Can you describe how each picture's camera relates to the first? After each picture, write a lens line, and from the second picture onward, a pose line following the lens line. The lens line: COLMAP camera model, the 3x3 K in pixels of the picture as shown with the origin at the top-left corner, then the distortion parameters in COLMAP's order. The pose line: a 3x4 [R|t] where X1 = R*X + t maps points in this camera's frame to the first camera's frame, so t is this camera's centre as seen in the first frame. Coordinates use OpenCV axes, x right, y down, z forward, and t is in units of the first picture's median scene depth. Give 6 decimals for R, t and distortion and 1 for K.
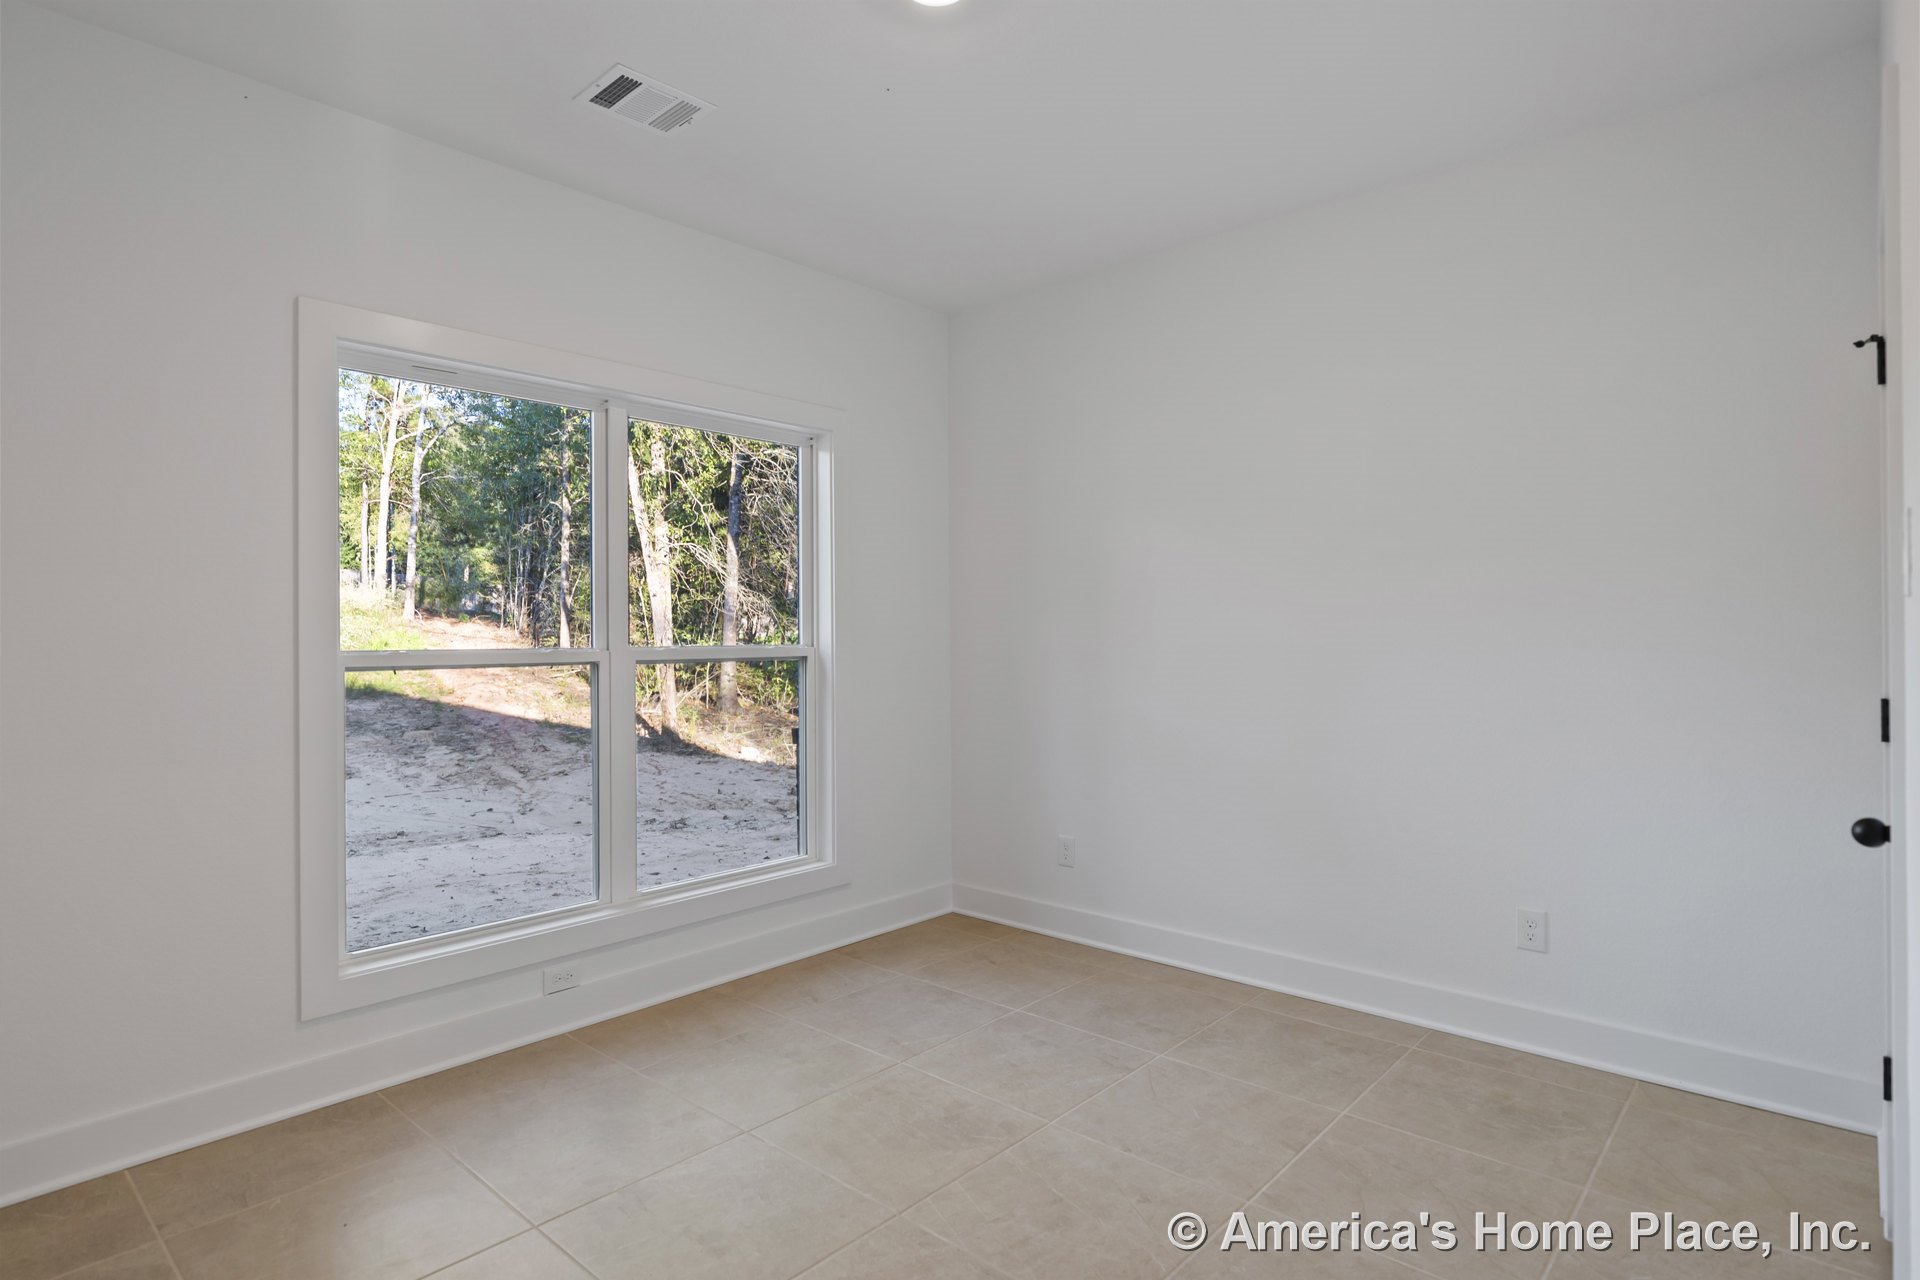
lens RADIAL K [[995.4, 0, 956.8], [0, 995.4, 632.7], [0, 0, 1]] dist [-0.004308, 0.000008]
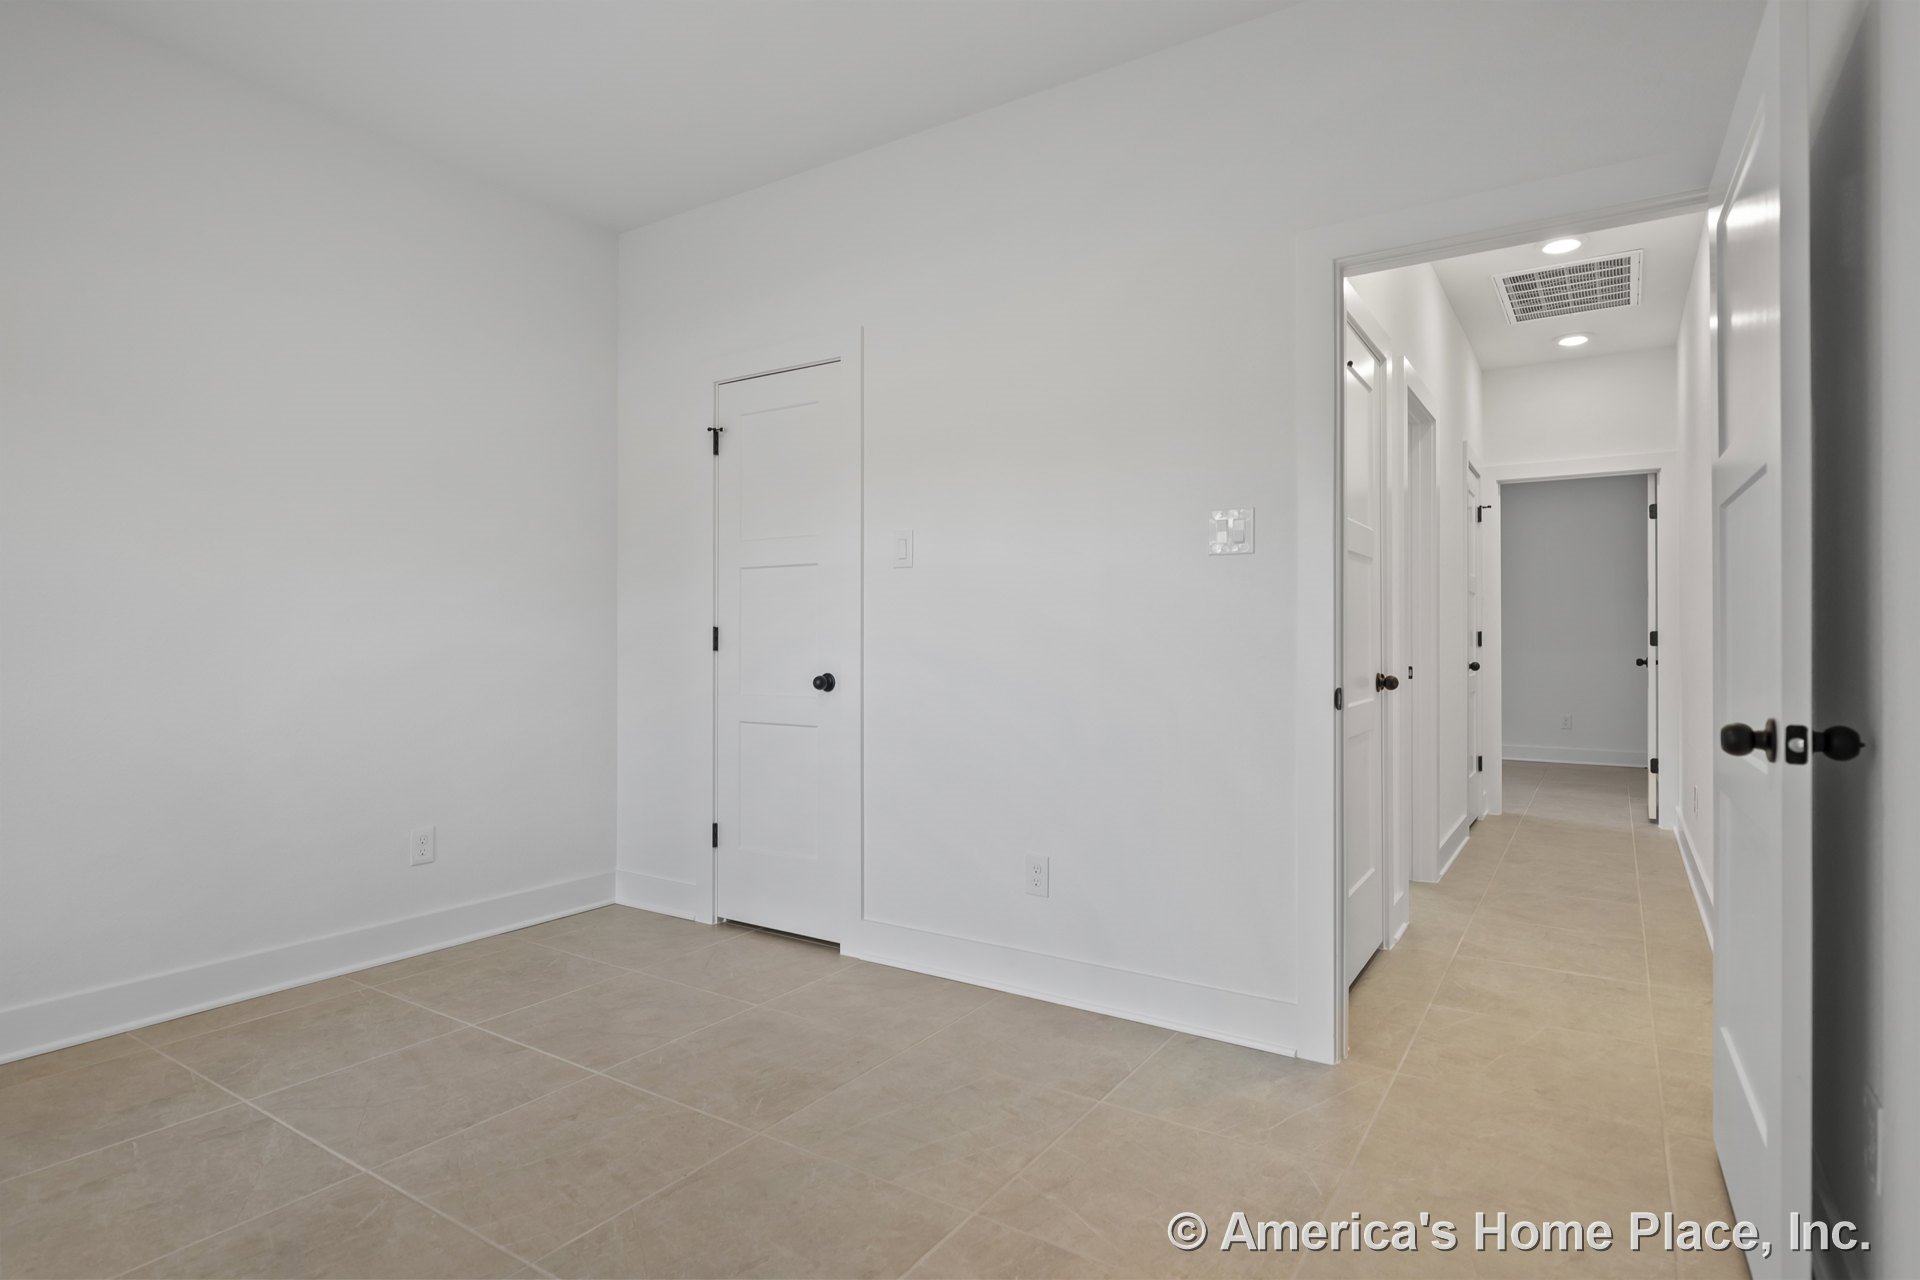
lens RADIAL K [[995.4, 0, 956.8], [0, 995.4, 632.7], [0, 0, 1]] dist [-0.004308, 0.000008]
pose [[-0.149085, 0.013357, 0.988734, -0.646696], [-0.005887, 0.999879, -0.014396, 0.067147], [-0.988807, -0.007967, -0.148988, 0.567734]]
